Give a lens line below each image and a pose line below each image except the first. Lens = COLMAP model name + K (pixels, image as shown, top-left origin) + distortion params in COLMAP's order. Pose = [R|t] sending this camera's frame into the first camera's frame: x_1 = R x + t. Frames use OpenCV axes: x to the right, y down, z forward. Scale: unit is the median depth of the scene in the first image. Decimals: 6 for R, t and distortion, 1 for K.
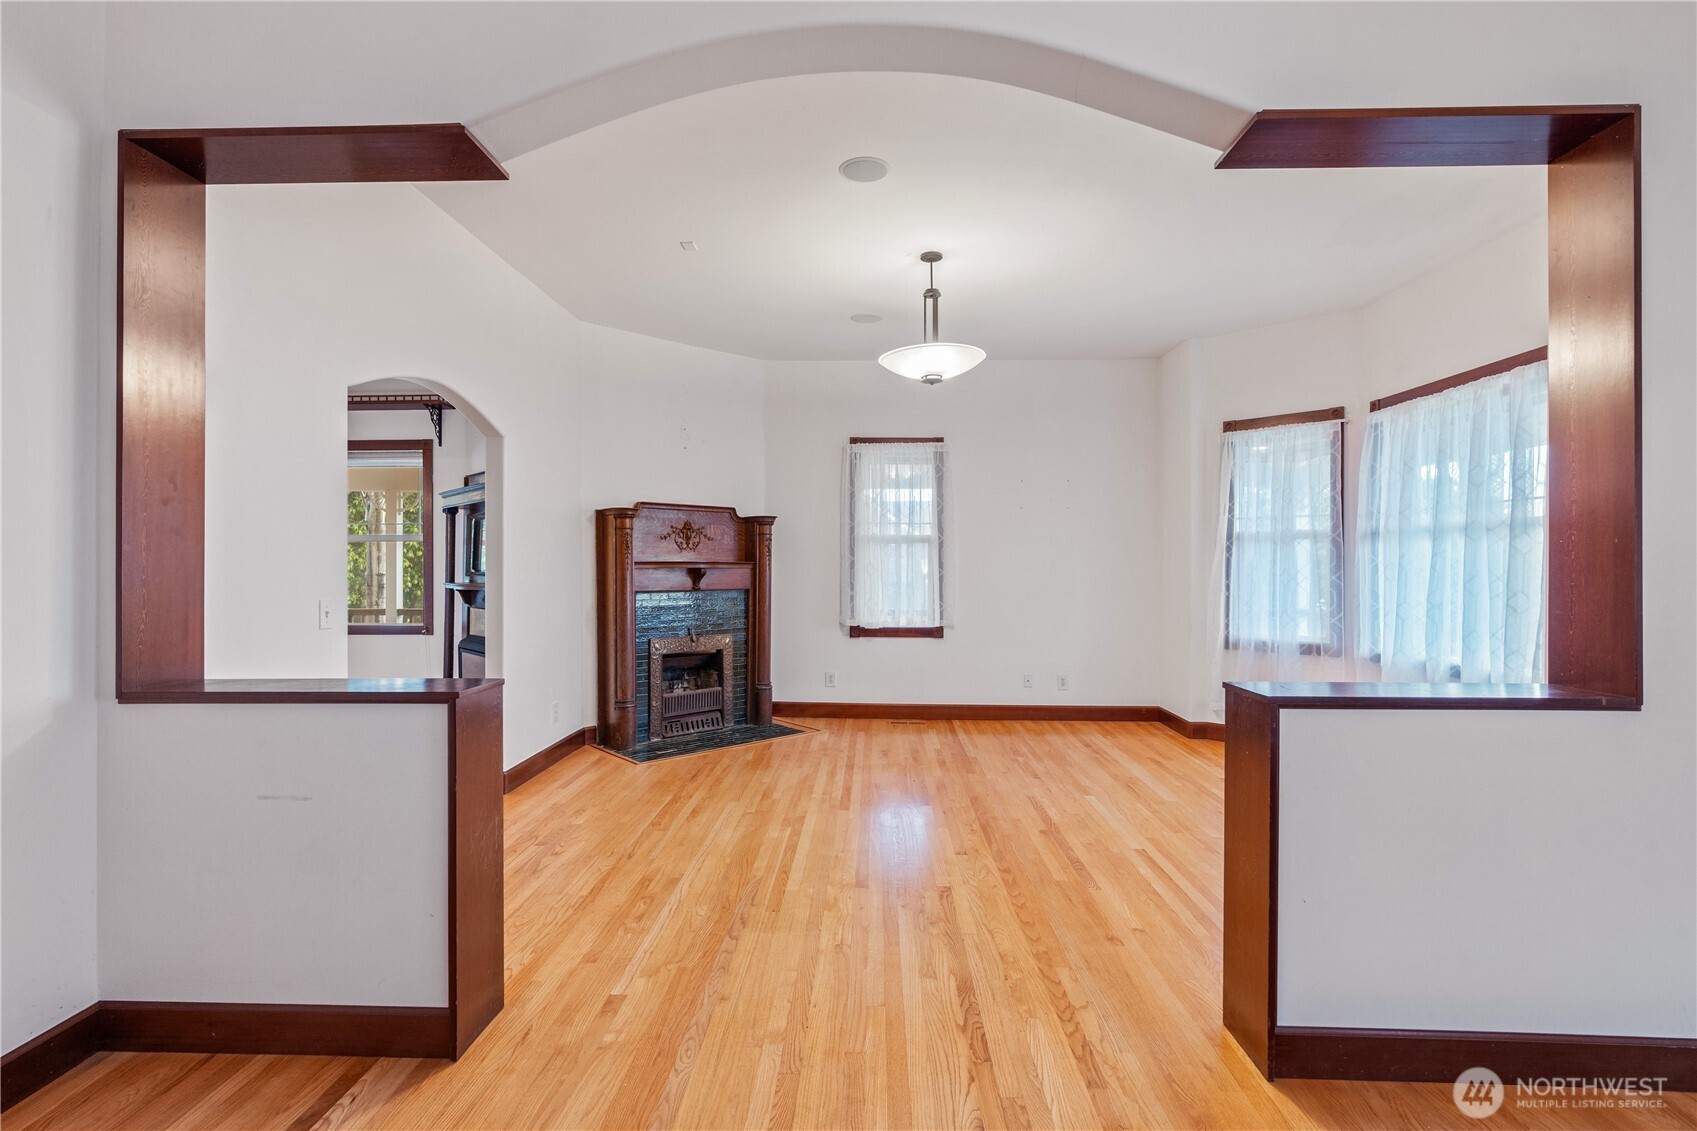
lens RADIAL K [[789.6, 0, 848.5], [0, 789.6, 565.5], [0, 0, 1]] dist [-0.000828, -0.000310]
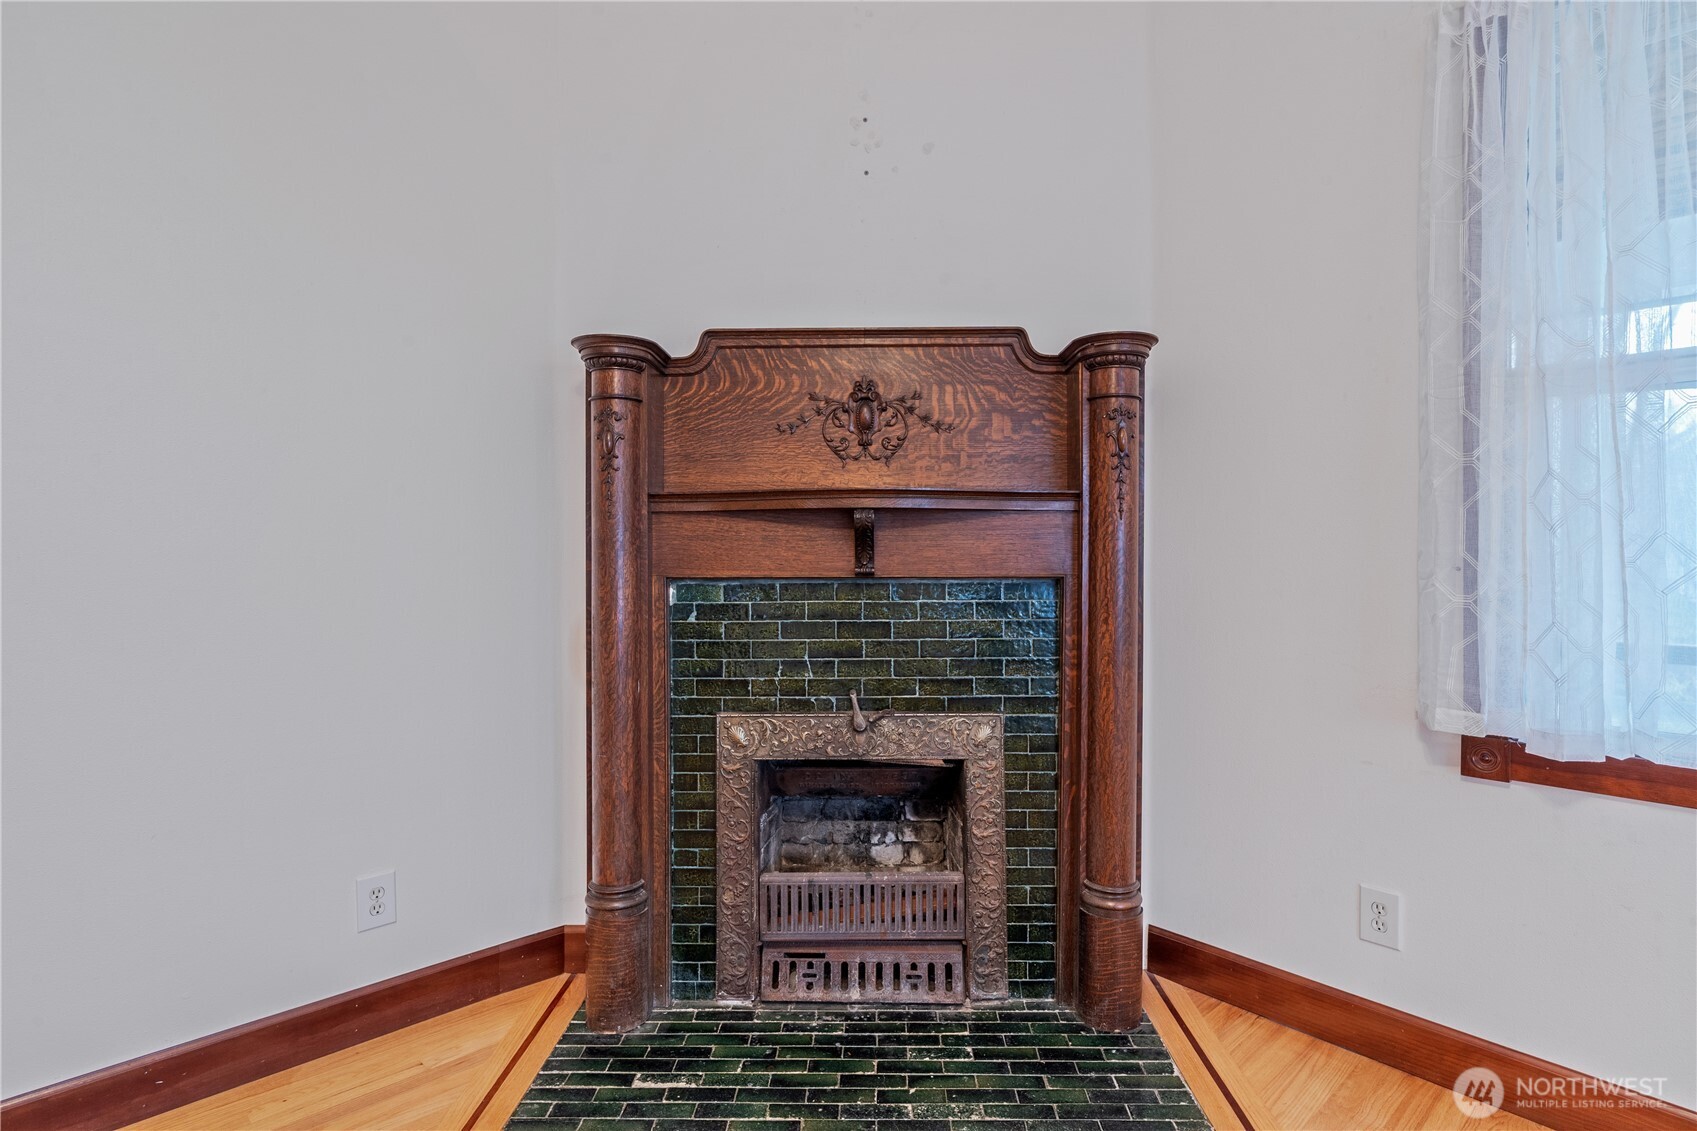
lens RADIAL K [[908.3, 0, 851.4], [0, 908.3, 557.8], [0, 0, 1]] dist [-0.002167, -0.000302]
pose [[0.710096, 0.000089, -0.704105, 0.072472], [0.007674, 0.999940, 0.007866, 0.019369], [0.704063, -0.010989, 0.710053, 0.706410]]
